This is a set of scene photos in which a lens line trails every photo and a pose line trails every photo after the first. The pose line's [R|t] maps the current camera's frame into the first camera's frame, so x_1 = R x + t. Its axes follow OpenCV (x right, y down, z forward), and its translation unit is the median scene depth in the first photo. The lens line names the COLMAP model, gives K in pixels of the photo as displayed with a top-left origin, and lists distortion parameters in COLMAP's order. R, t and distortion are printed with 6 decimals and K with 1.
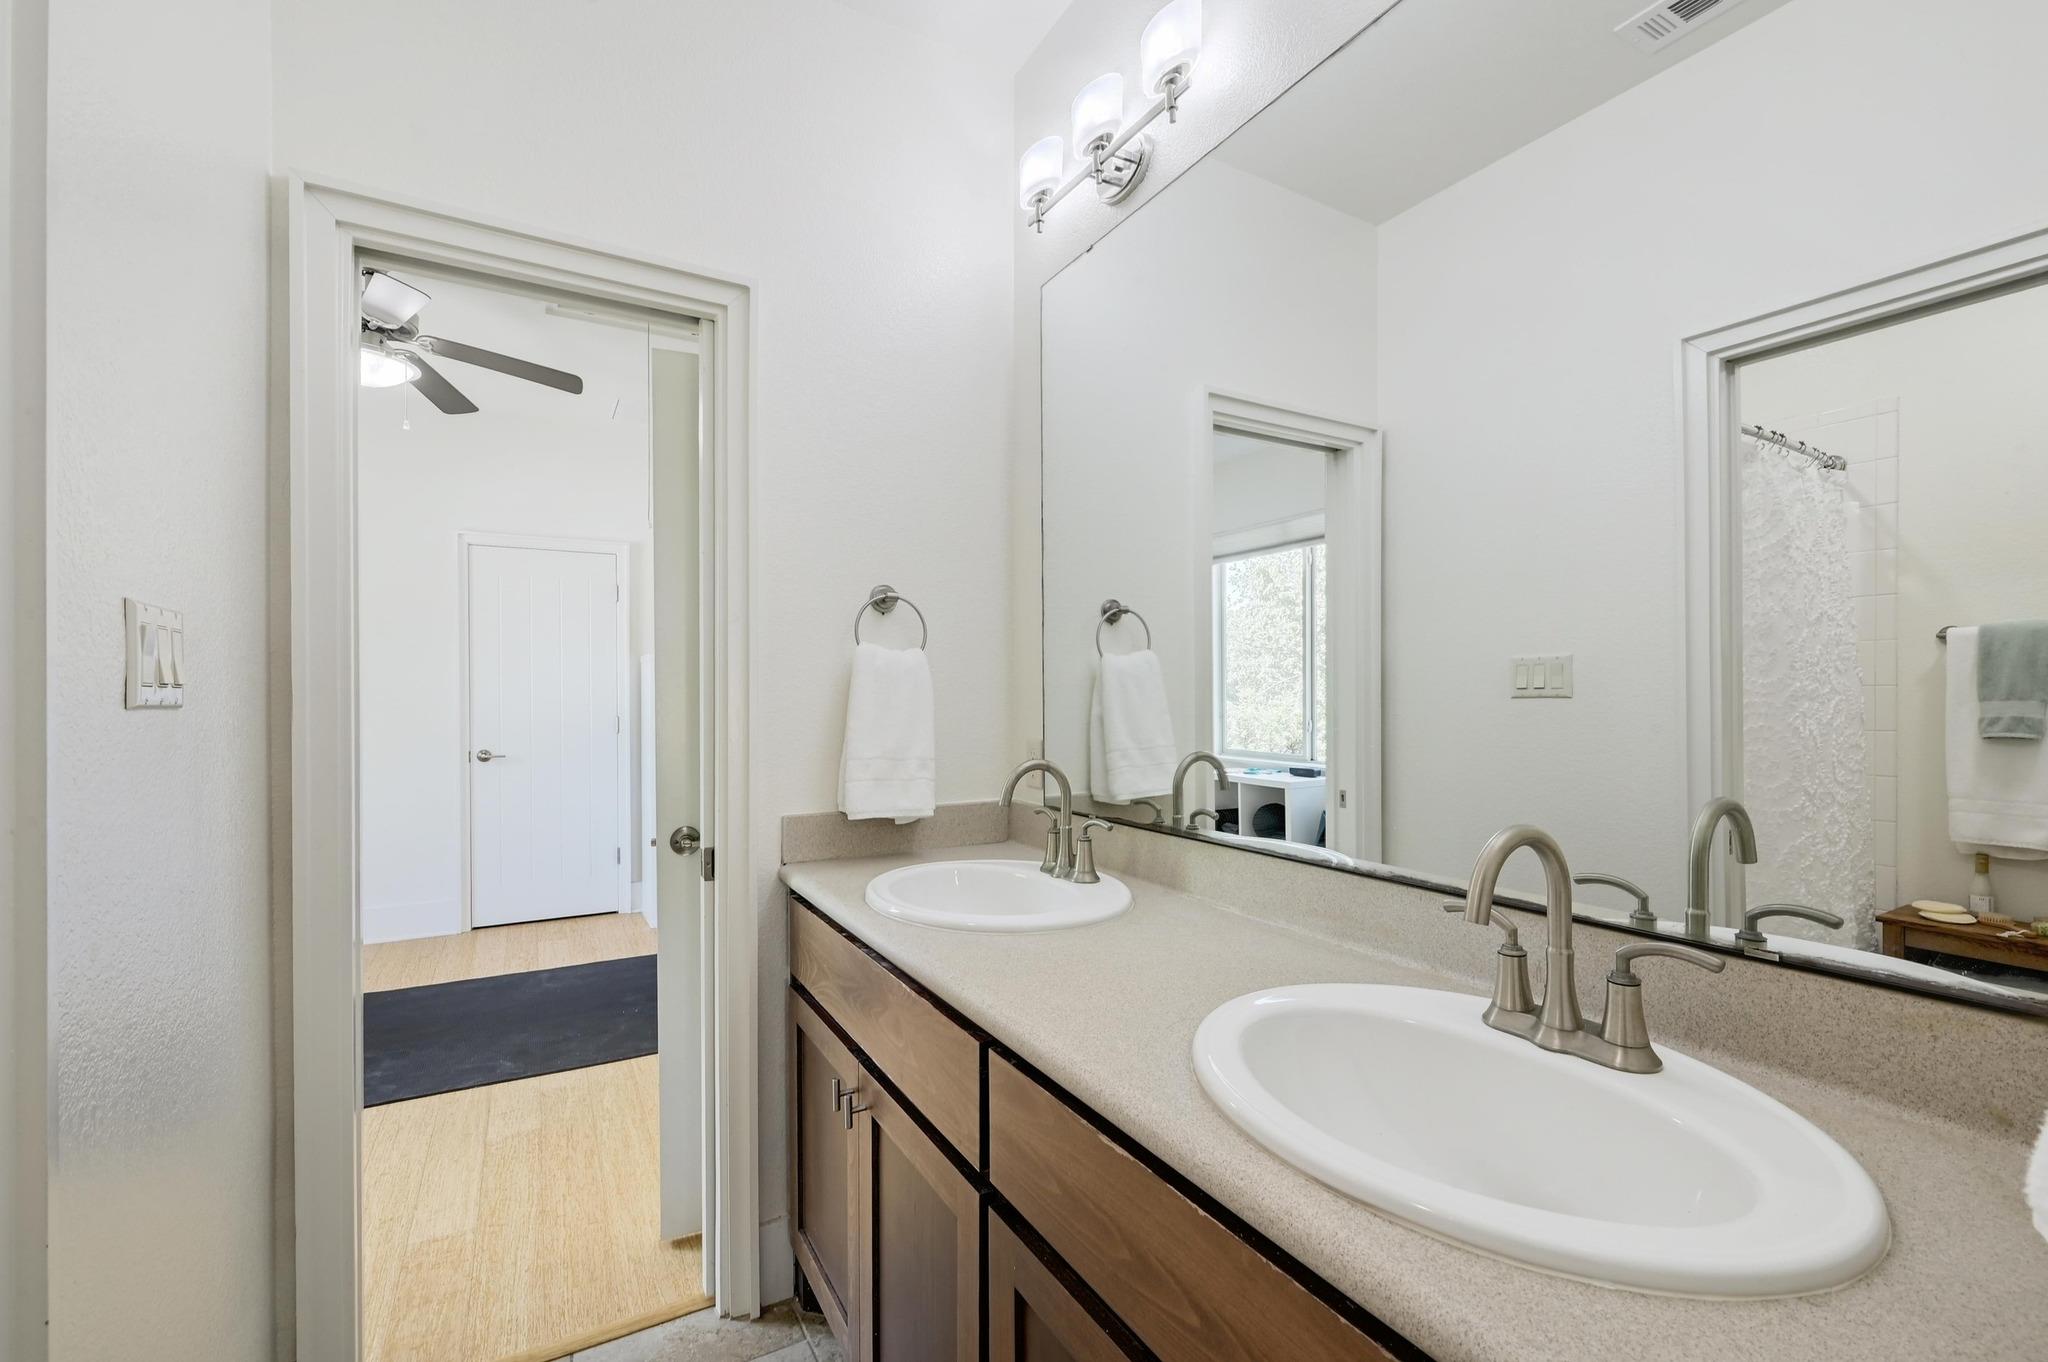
lens RADIAL K [[867.5, 0, 1024.0], [0, 867.5, 681.0], [0, 0, 1]] dist [-0.000885, -0.000098]
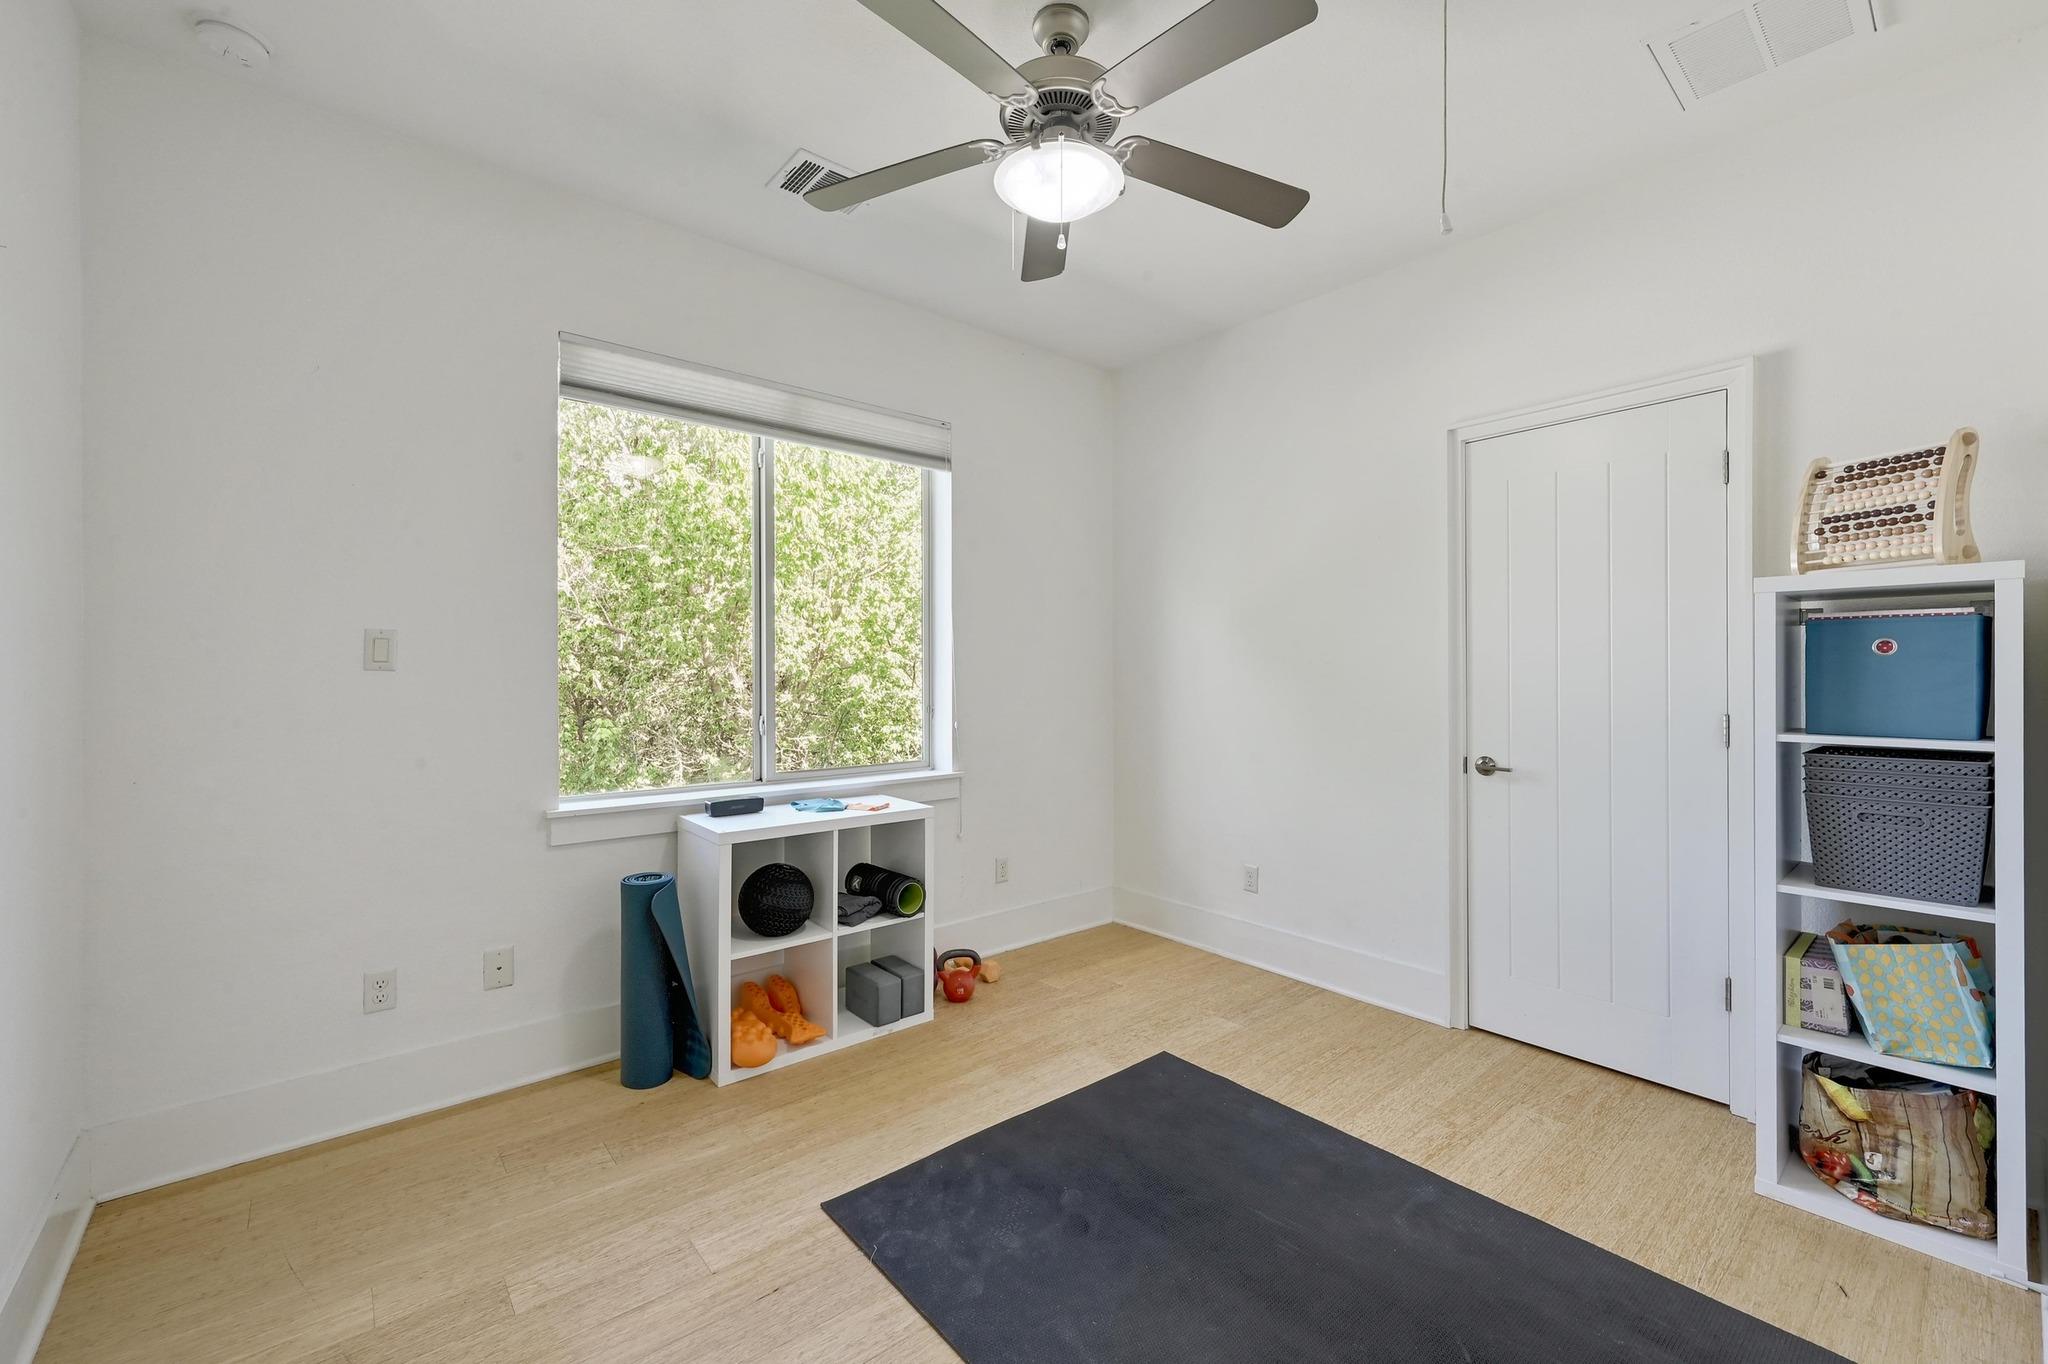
lens RADIAL K [[807.9, 0, 1024.0], [0, 807.9, 682.0], [0, 0, 1]] dist [0.000332, 0.000017]
pose [[0.162525, 0.011990, -0.986632, -0.089308], [0.008060, 0.999877, 0.013479, 0.013327], [0.986672, -0.010143, 0.162408, 0.577586]]
